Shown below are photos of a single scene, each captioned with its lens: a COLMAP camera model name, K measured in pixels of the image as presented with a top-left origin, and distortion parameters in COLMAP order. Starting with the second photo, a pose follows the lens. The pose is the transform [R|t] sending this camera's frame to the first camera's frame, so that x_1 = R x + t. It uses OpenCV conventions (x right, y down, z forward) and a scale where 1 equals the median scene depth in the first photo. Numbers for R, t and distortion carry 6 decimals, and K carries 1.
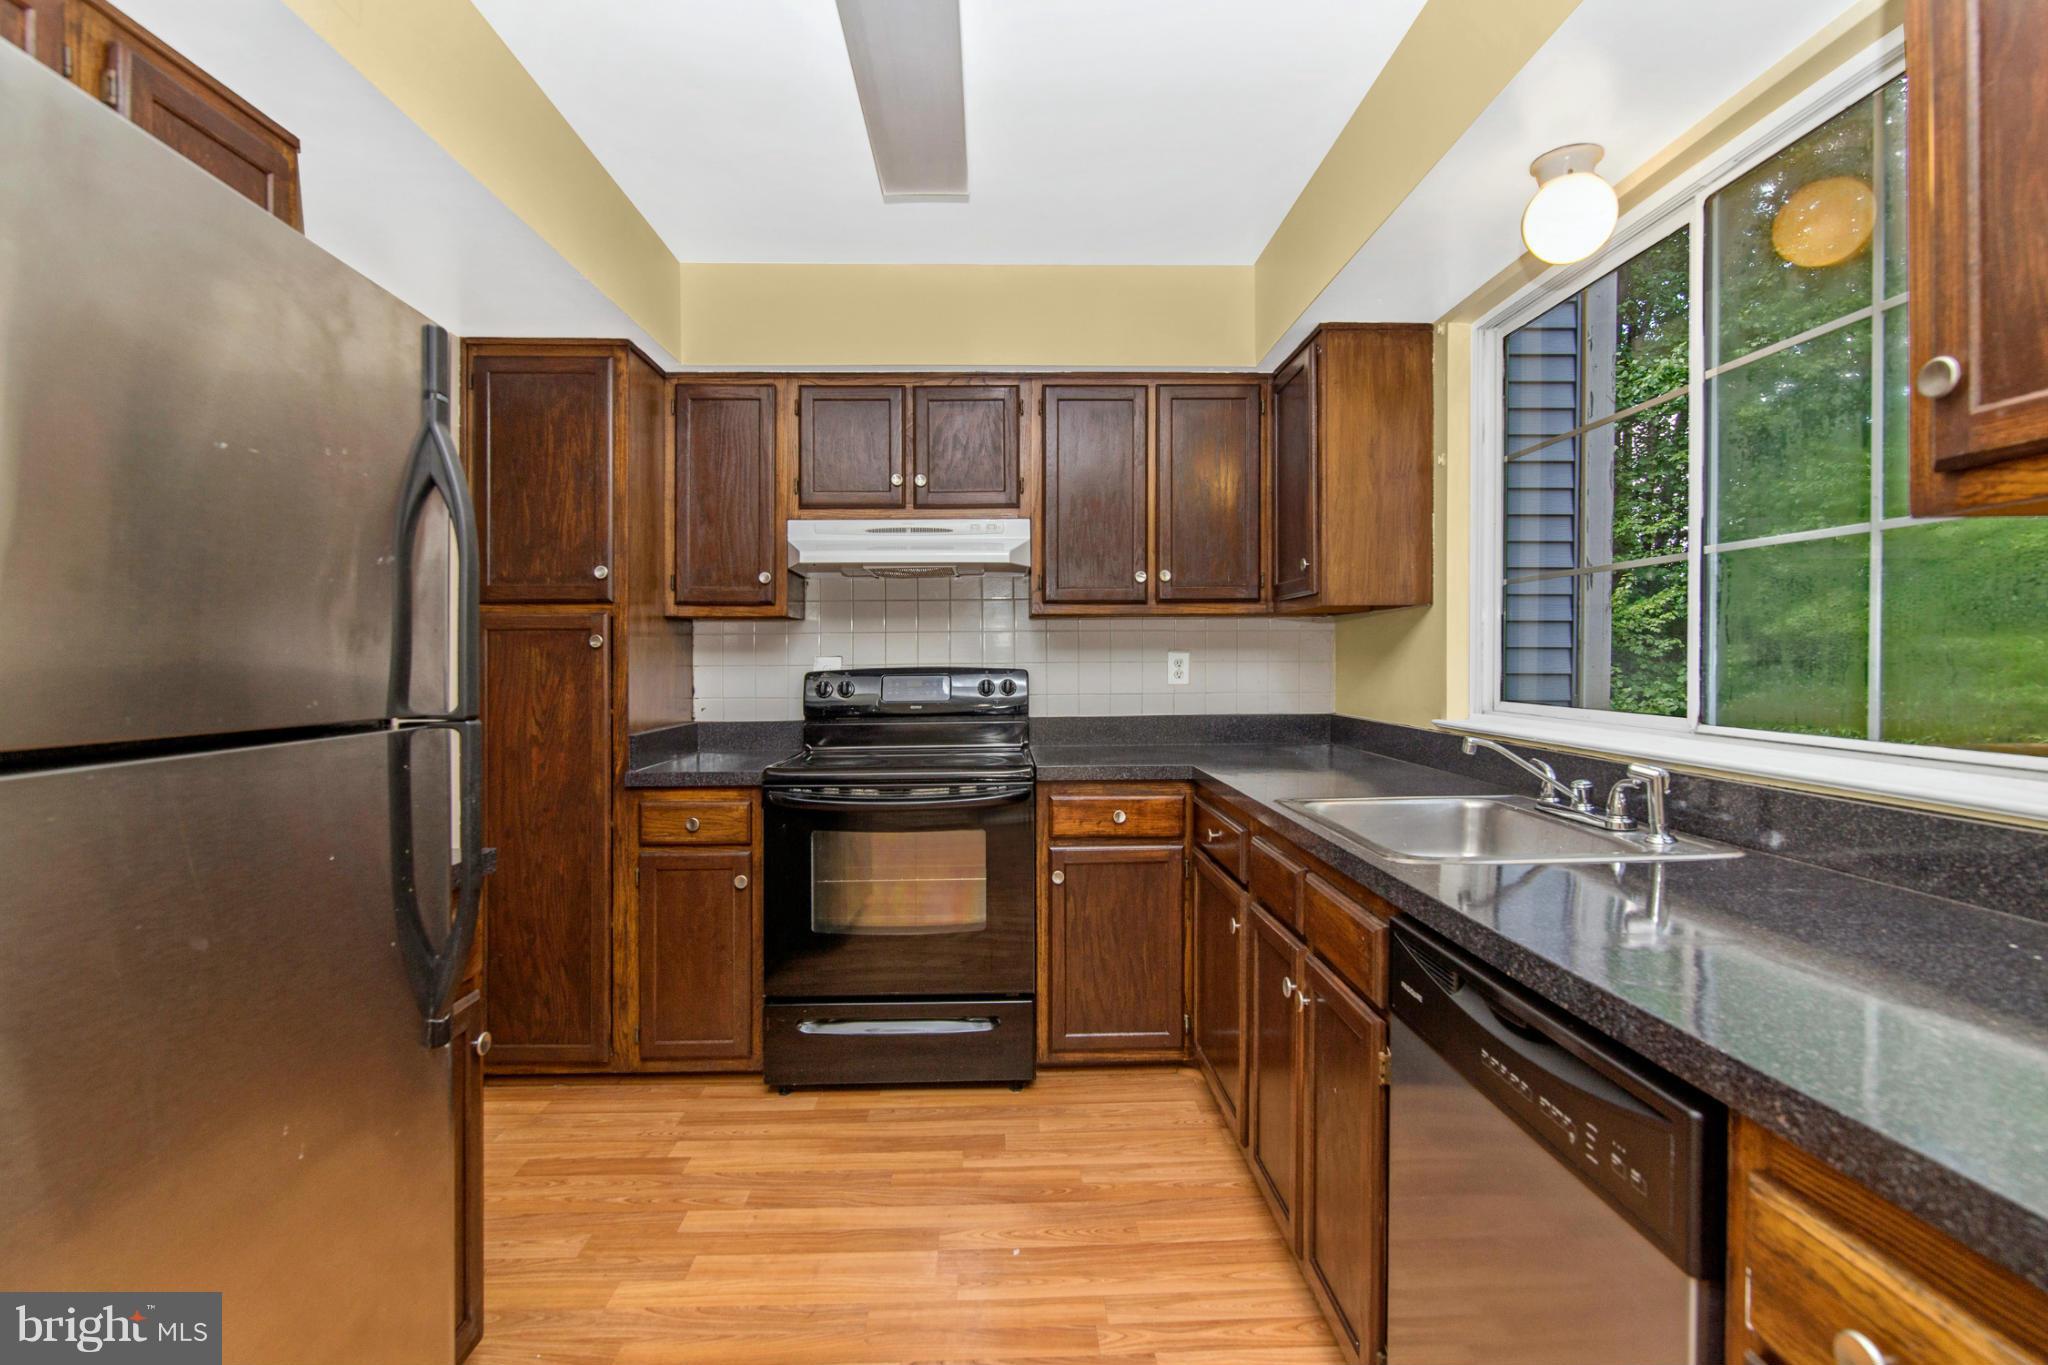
lens RADIAL K [[964.9, 0, 1023.9], [0, 964.9, 664.6], [0, 0, 1]] dist [-0.003084, -0.000785]
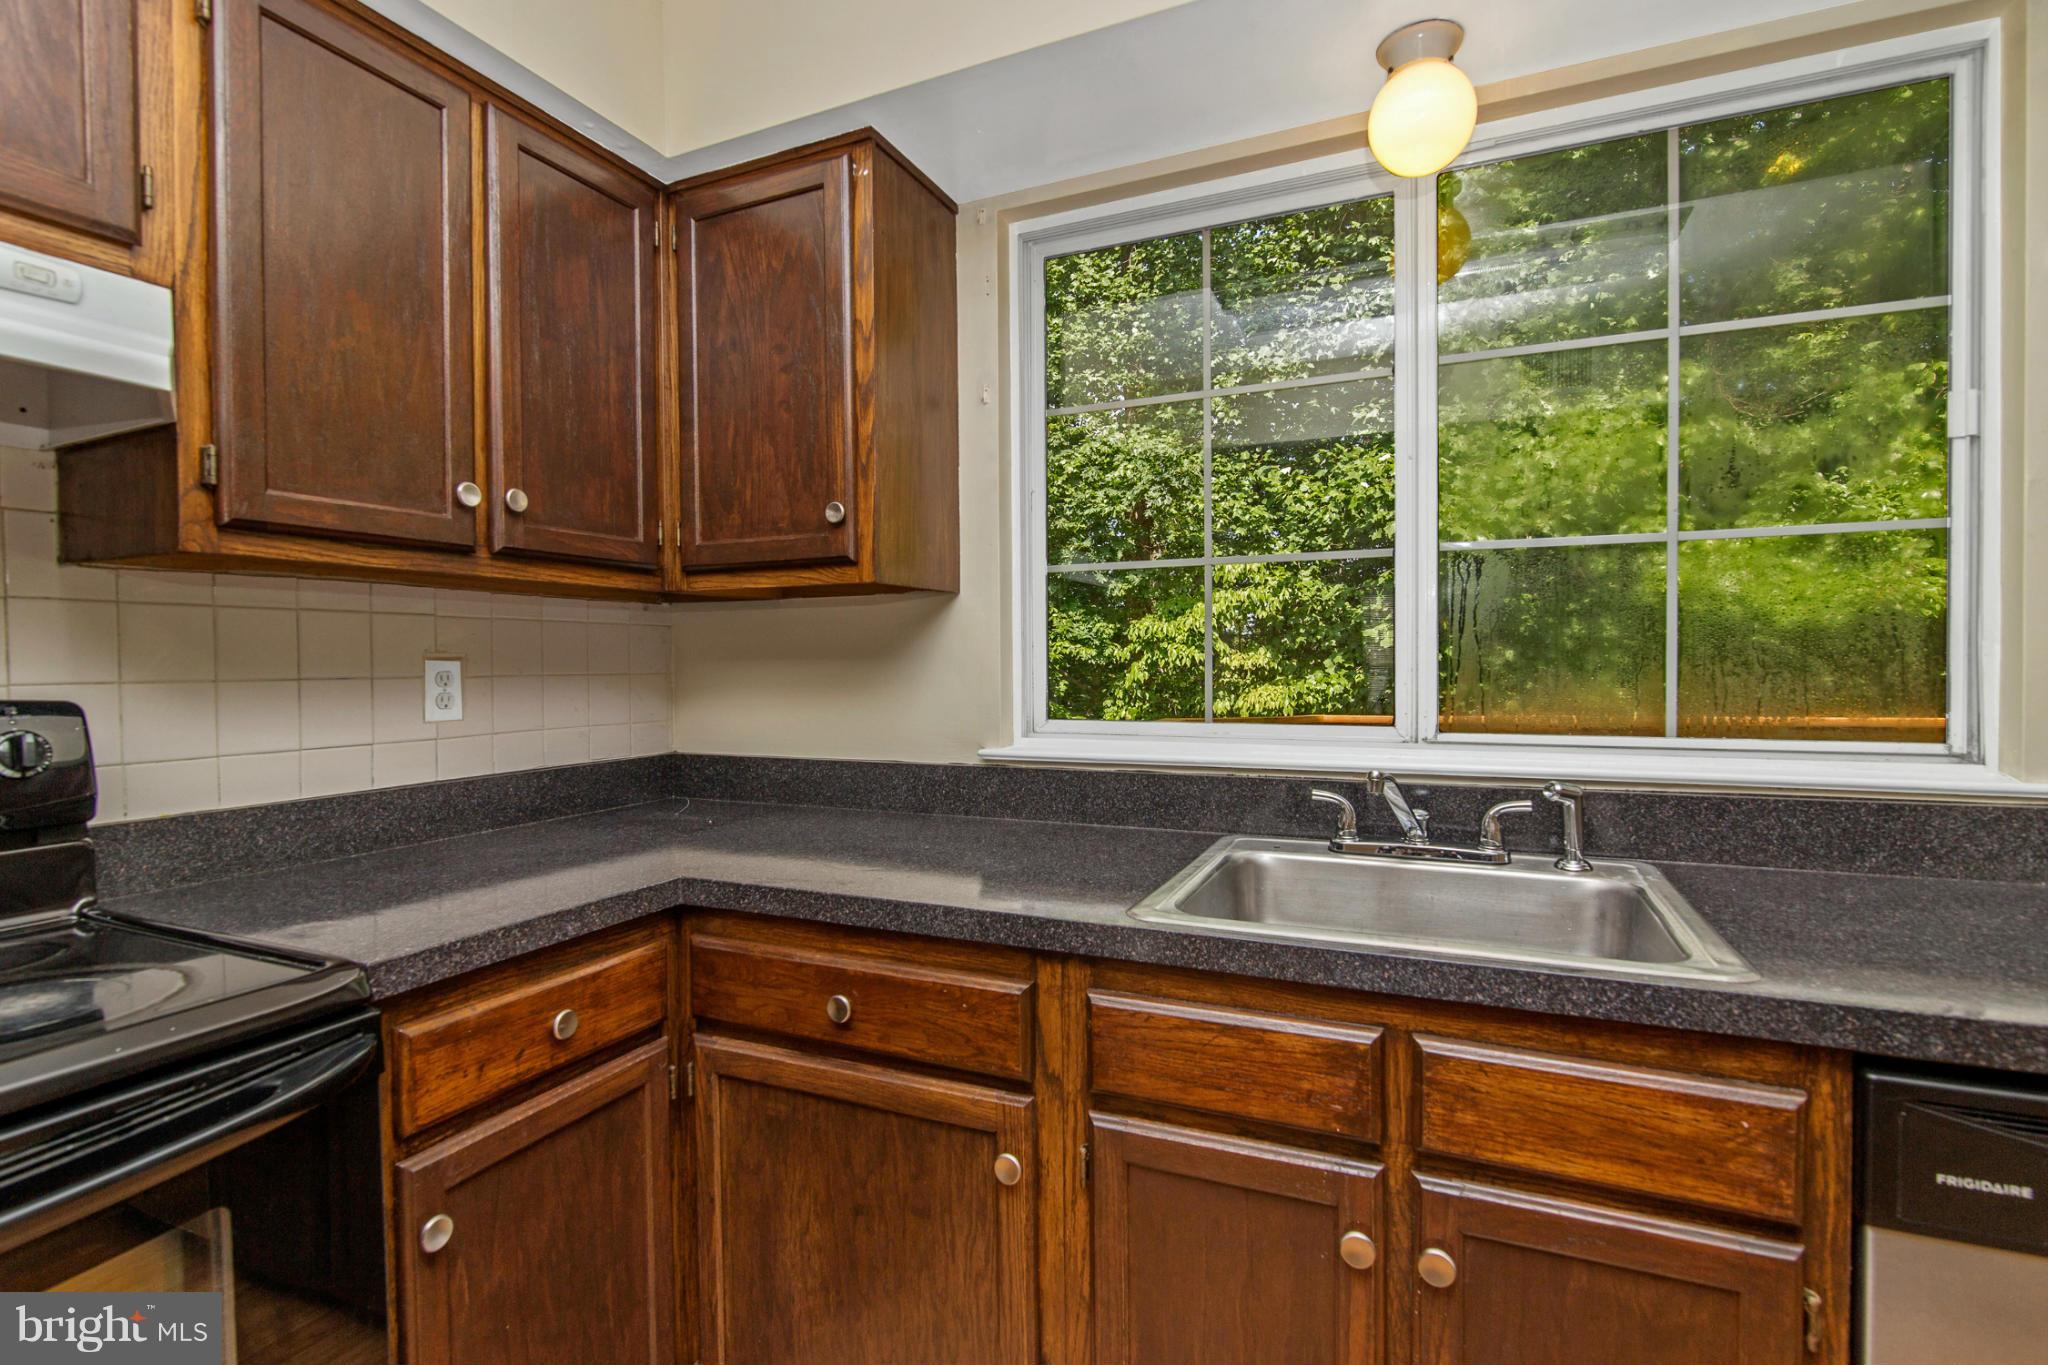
lens RADIAL K [[975.2, 0, 1024.0], [0, 975.2, 682.5], [0, 0, 1]] dist [-0.004696, -0.000740]
pose [[0.432965, -0.019128, 0.901208, -0.214702], [0.012790, 0.999805, 0.015076, -0.004324], [-0.901320, 0.004999, 0.433125, 0.623366]]
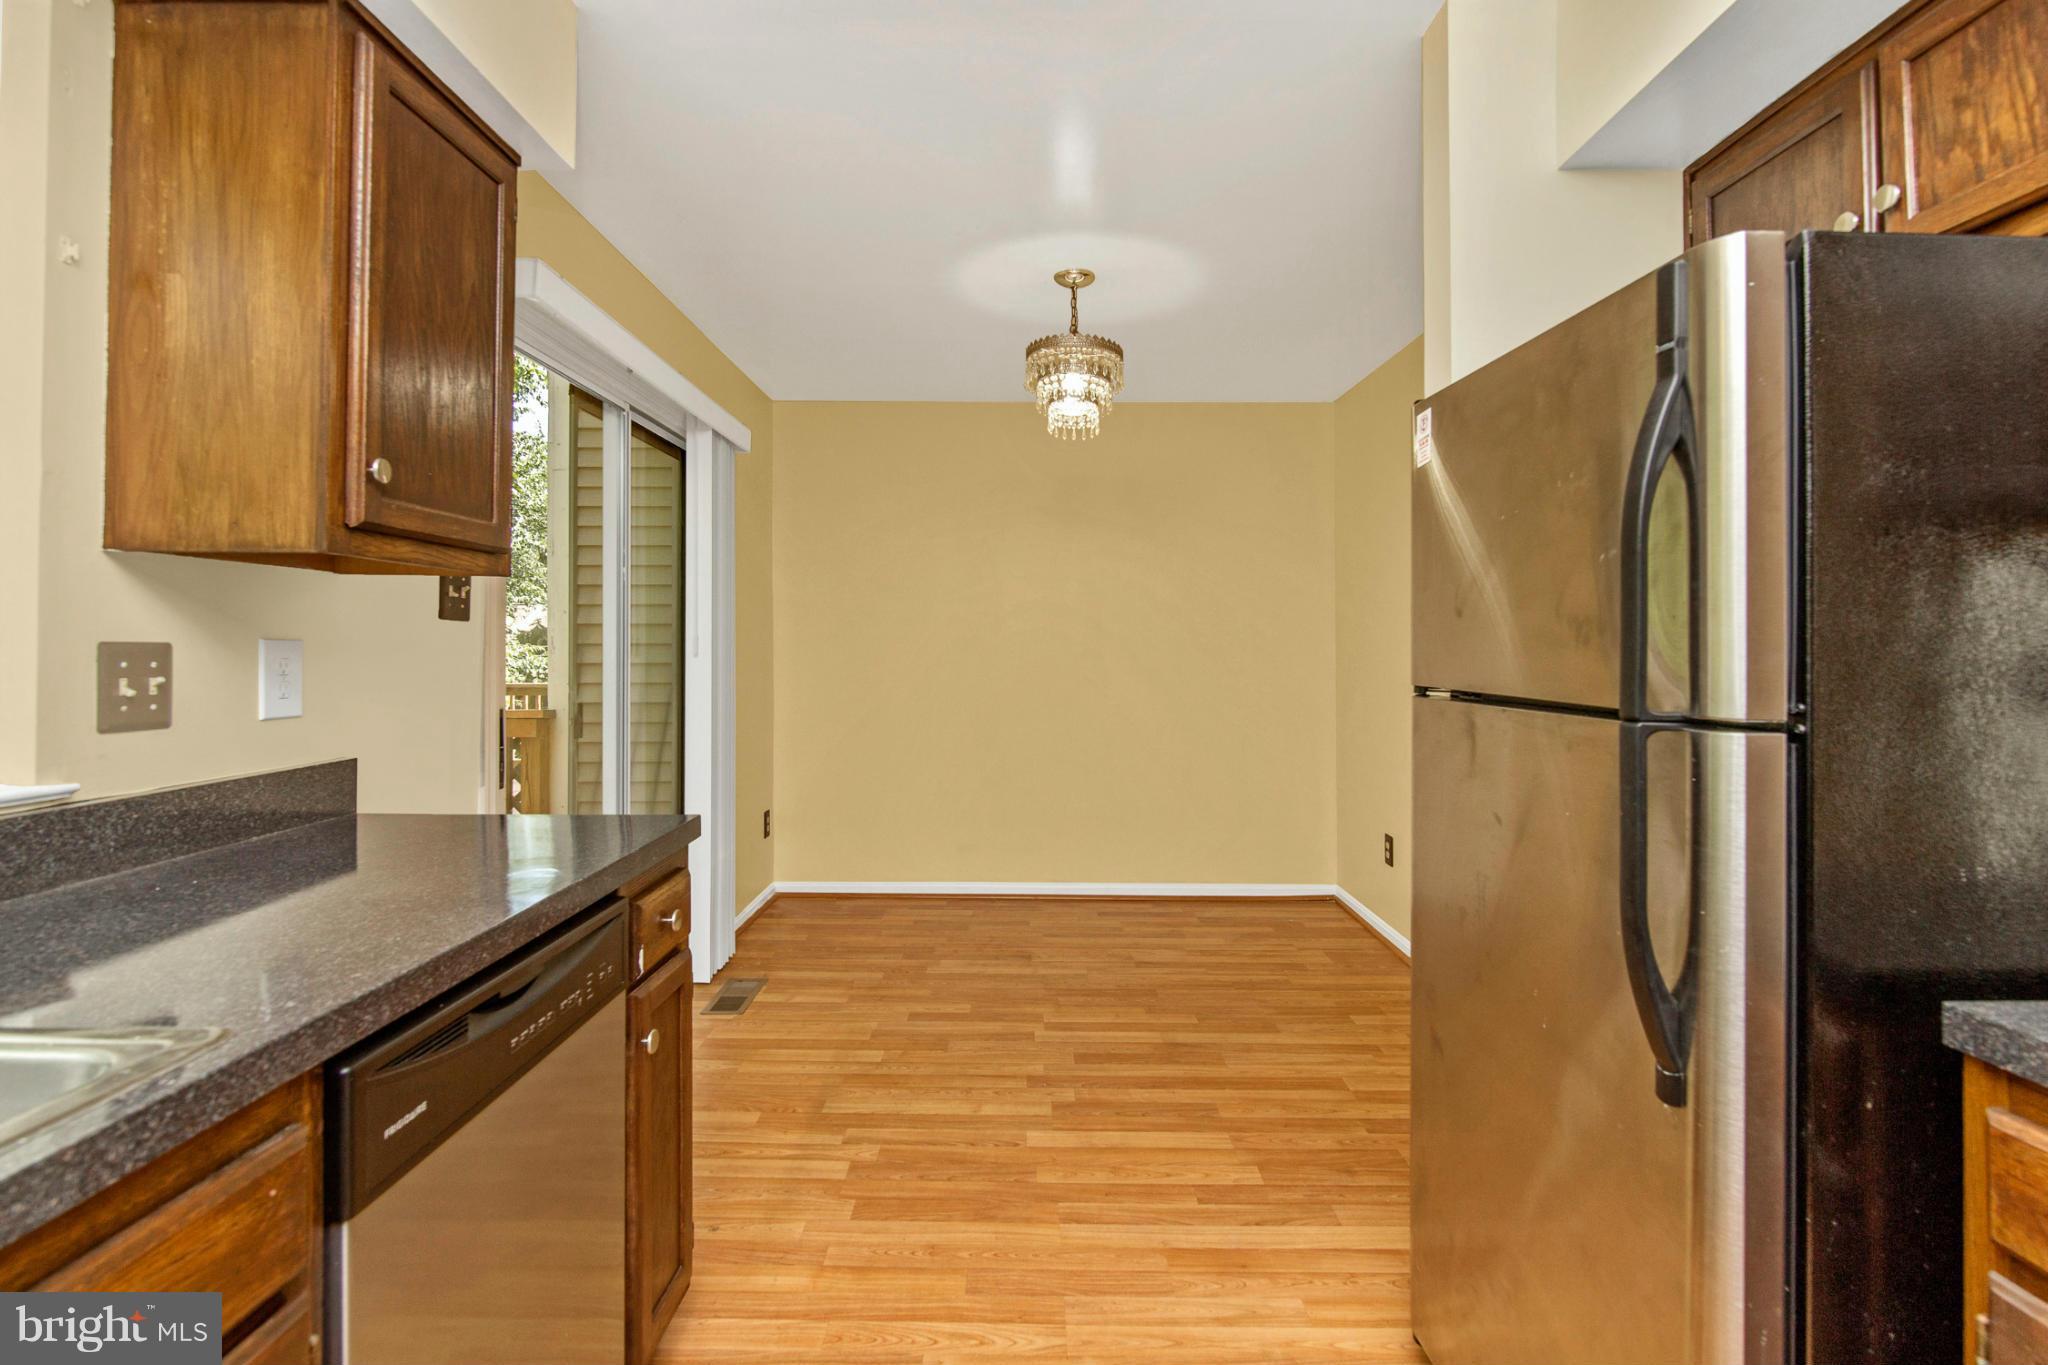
lens RADIAL K [[964.9, 0, 1023.9], [0, 964.9, 664.6], [0, 0, 1]] dist [-0.003084, -0.000785]
pose [[-0.999022, 0.002152, 0.044164, -0.043381], [0.003111, 0.999761, 0.021652, -0.005968], [-0.044107, 0.021769, -0.998790, 0.817099]]
